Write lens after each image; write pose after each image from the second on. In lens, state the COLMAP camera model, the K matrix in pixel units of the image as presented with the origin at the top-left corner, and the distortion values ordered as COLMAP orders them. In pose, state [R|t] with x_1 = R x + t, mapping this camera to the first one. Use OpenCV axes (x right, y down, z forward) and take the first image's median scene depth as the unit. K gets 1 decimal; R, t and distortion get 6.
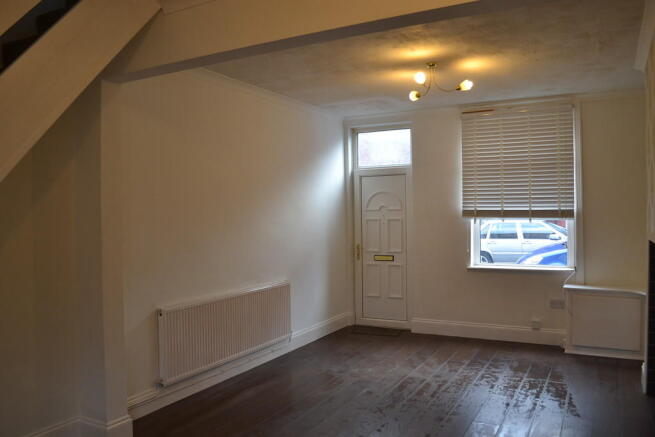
lens RADIAL K [[524.9, 0, 328.0], [0, 524.9, 217.7], [0, 0, 1]] dist [-0.083285, 0.005703]
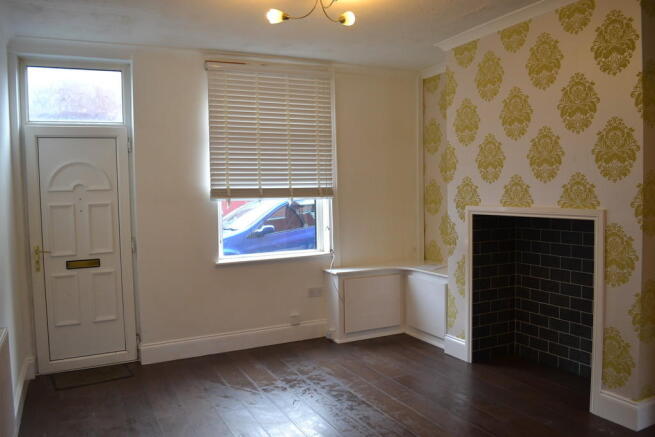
lens RADIAL K [[524.9, 0, 327.6], [0, 524.9, 218.0], [0, 0, 1]] dist [-0.083285, 0.005703]
pose [[0.574179, -0.047053, 0.817377, -0.268139], [0.022035, 0.998874, 0.042023, -0.000920], [-0.818433, -0.006117, 0.574569, 0.421882]]
